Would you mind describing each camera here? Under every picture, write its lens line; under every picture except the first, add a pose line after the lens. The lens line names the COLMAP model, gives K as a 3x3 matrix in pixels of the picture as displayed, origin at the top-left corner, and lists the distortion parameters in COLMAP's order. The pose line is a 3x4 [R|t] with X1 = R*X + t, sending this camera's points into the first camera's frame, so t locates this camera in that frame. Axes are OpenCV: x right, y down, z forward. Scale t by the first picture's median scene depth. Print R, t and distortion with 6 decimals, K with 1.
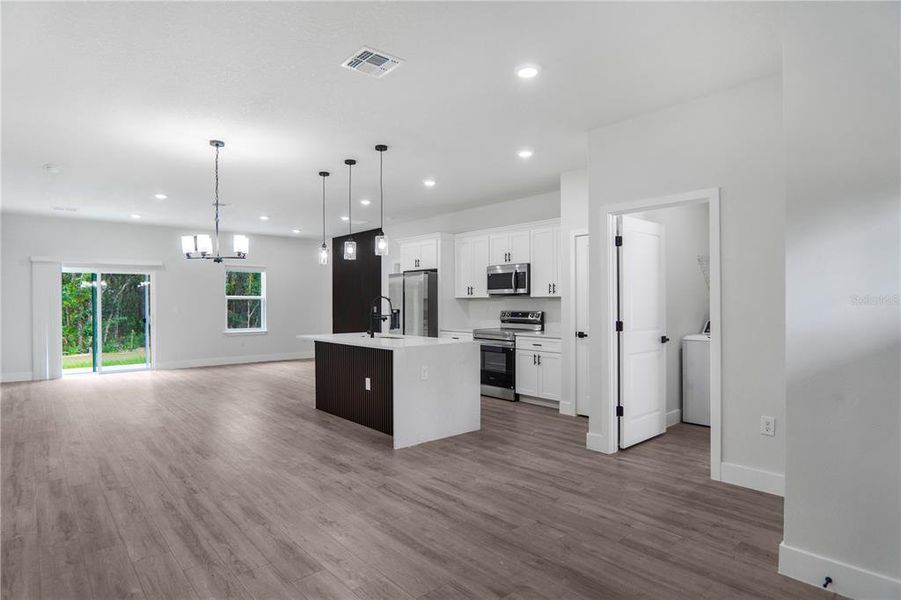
lens RADIAL K [[488.1, 0, 449.5], [0, 488.1, 304.1], [0, 0, 1]] dist [-0.002337, -0.000752]
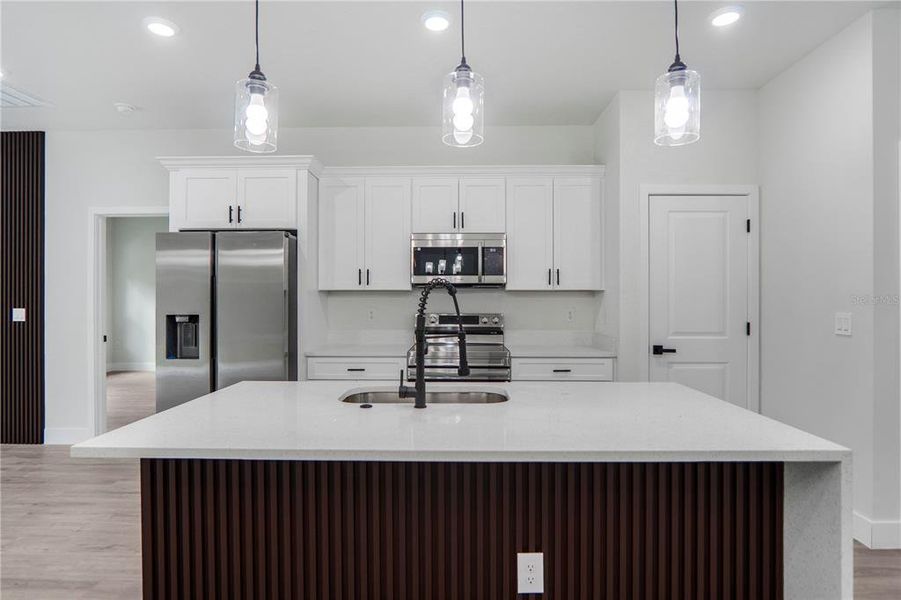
lens RADIAL K [[488.1, 0, 449.5], [0, 488.1, 304.1], [0, 0, 1]] dist [-0.002337, -0.000752]
pose [[0.673055, -0.007115, 0.739558, -0.298913], [0.002323, 0.999969, 0.007506, -0.001893], [-0.739588, -0.003334, 0.673051, 0.595759]]
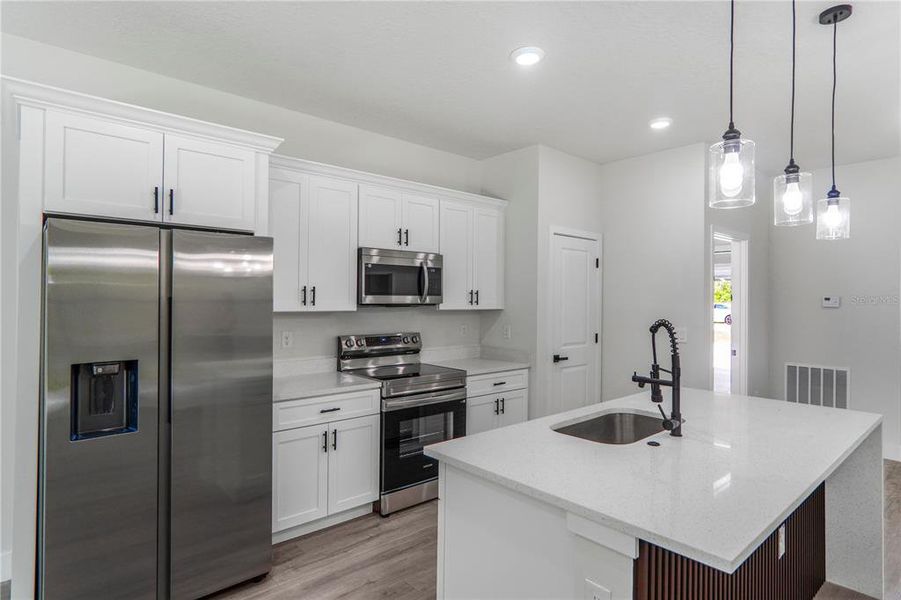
lens RADIAL K [[488.1, 0, 449.5], [0, 488.1, 304.1], [0, 0, 1]] dist [-0.002337, -0.000752]
pose [[-0.002783, -0.009150, 0.999954, -0.407231], [-0.003444, 0.999952, 0.009141, -0.025343], [-0.999990, -0.003418, -0.002814, 0.909059]]
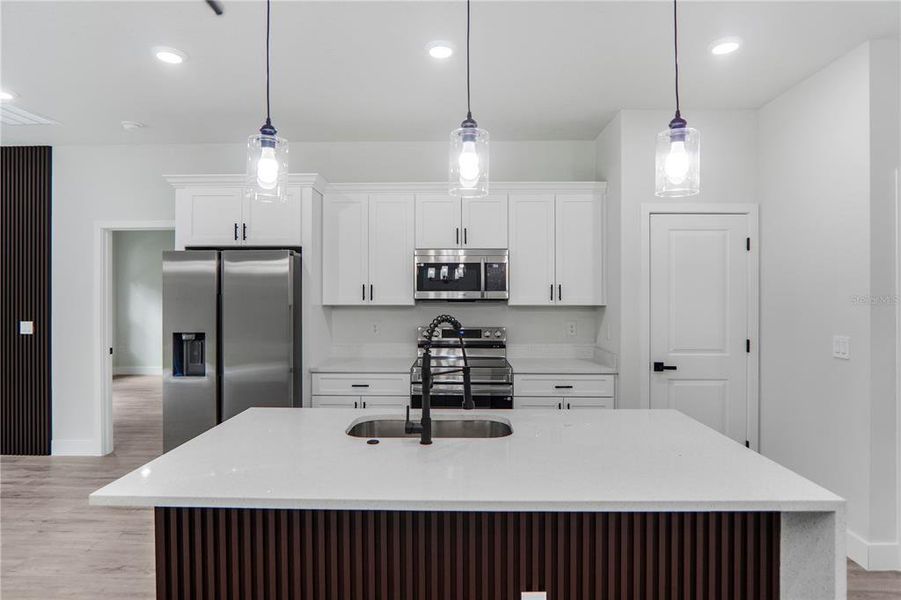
lens RADIAL K [[488.2, 0, 450.5], [0, 488.2, 300.0], [0, 0, 1]] dist [-0.006240, -0.000608]
pose [[0.673194, -0.007445, 0.739428, -0.303951], [0.001787, 0.999963, 0.008442, -0.024299], [-0.739464, -0.004362, 0.673182, 0.593943]]
